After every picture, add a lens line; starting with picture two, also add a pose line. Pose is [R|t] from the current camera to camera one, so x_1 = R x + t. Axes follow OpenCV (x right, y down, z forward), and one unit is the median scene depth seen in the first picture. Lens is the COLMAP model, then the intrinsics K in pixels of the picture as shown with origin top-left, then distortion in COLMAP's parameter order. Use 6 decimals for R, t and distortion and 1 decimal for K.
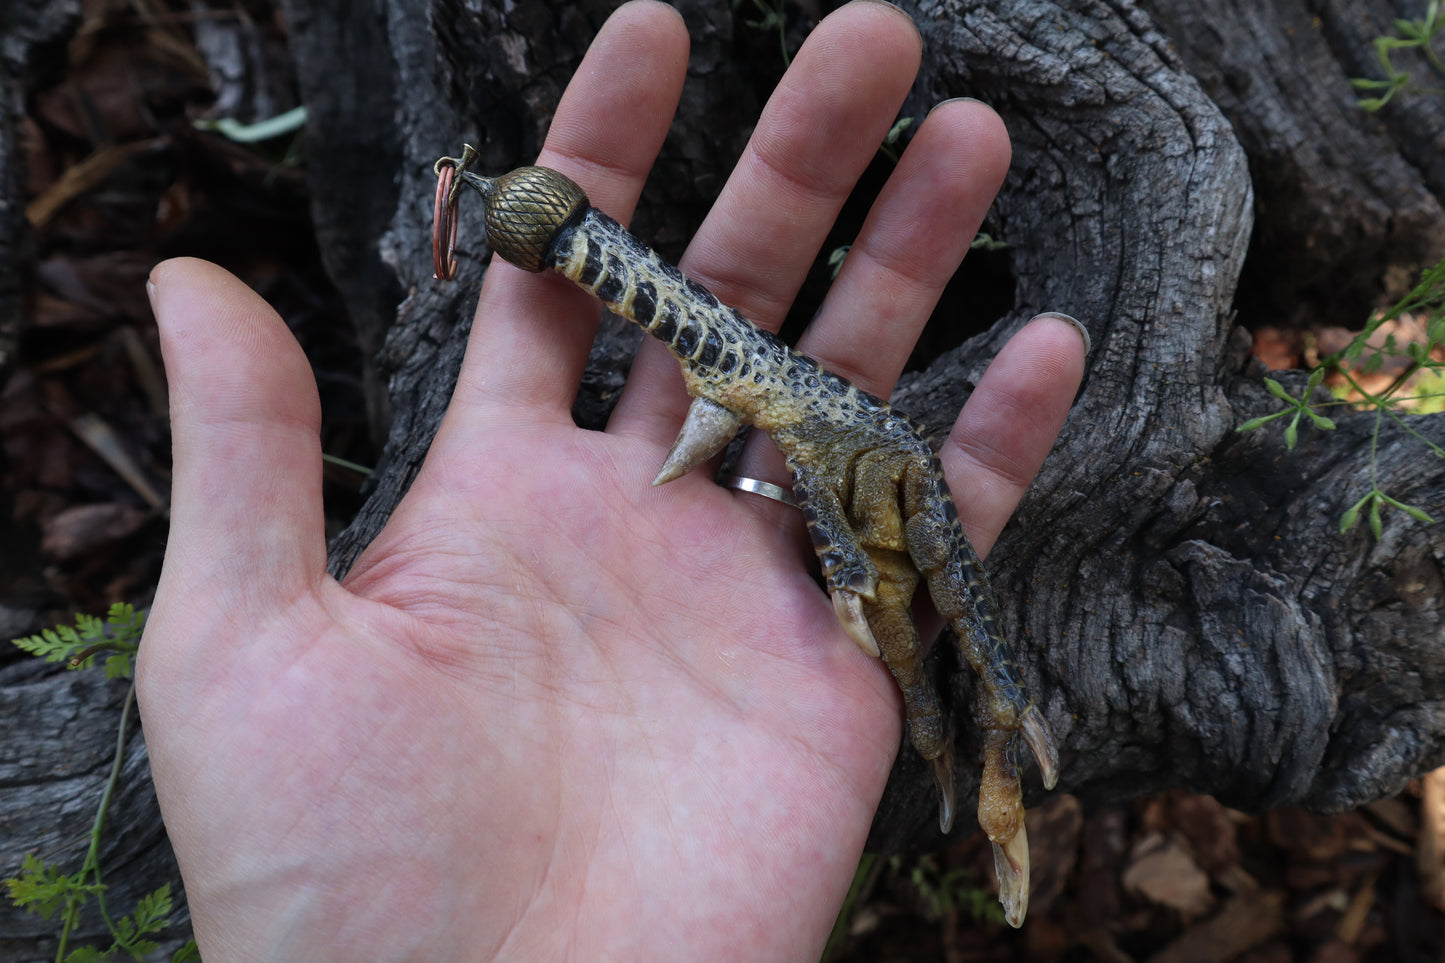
lens RADIAL K [[1223.9, 0, 739.7], [0, 1223.9, 481.2], [0, 0, 1]] dist [-0.067681, 0.129257]
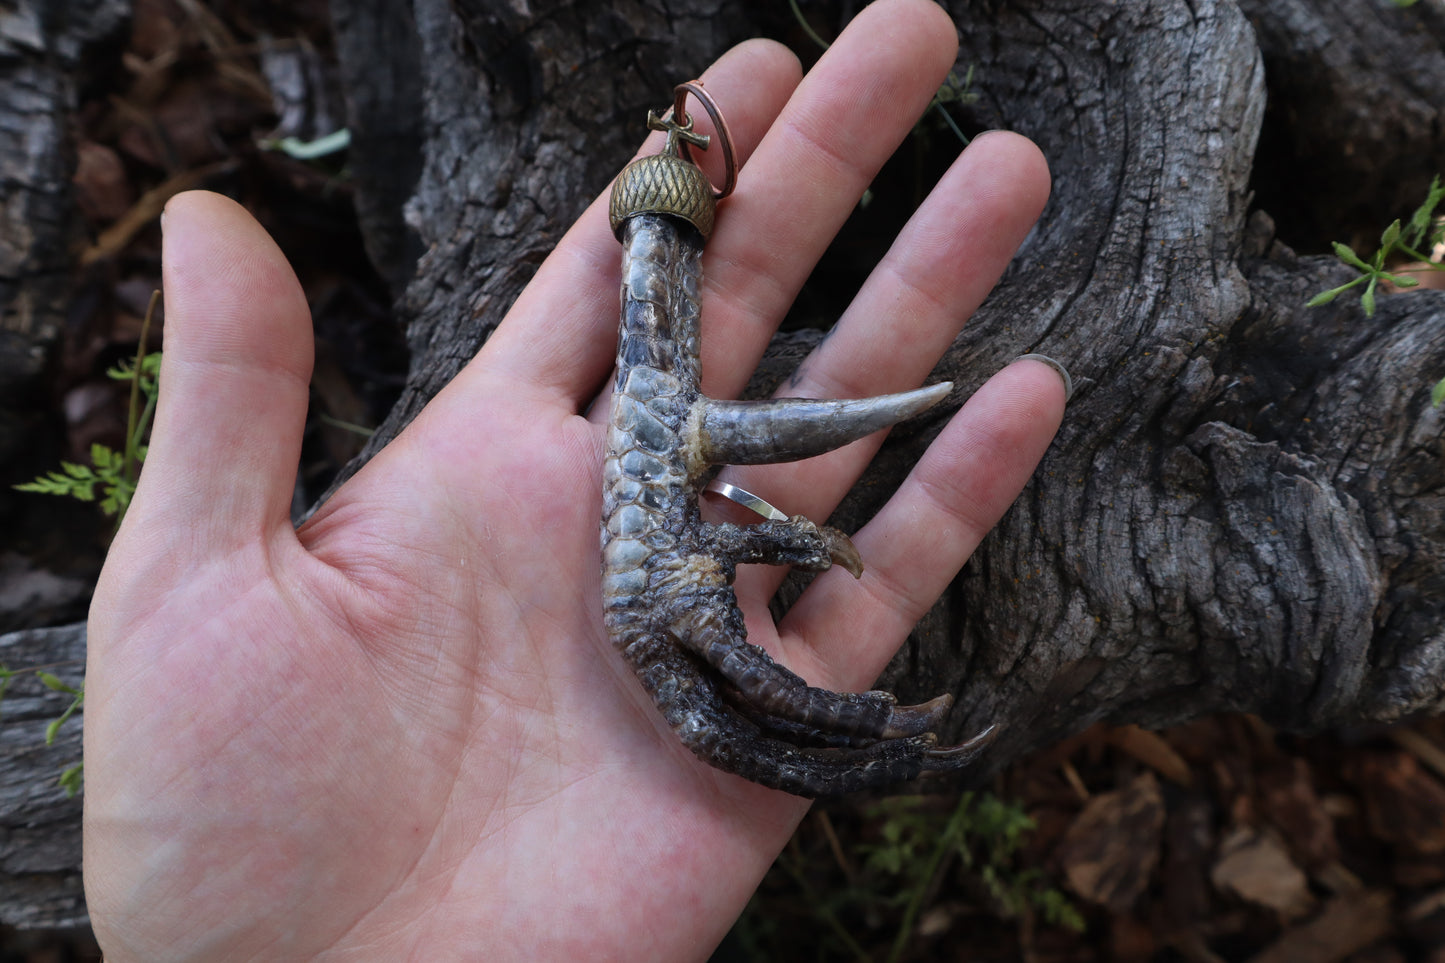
lens RADIAL K [[1223.9, 0, 740.3], [0, 1223.9, 478.8], [0, 0, 1]] dist [-0.067681, 0.129257]
pose [[0.995873, -0.033013, -0.084544, 0.083216], [0.027824, 0.997698, -0.061835, 0.135144], [0.086391, 0.059227, 0.994499, 0.031598]]
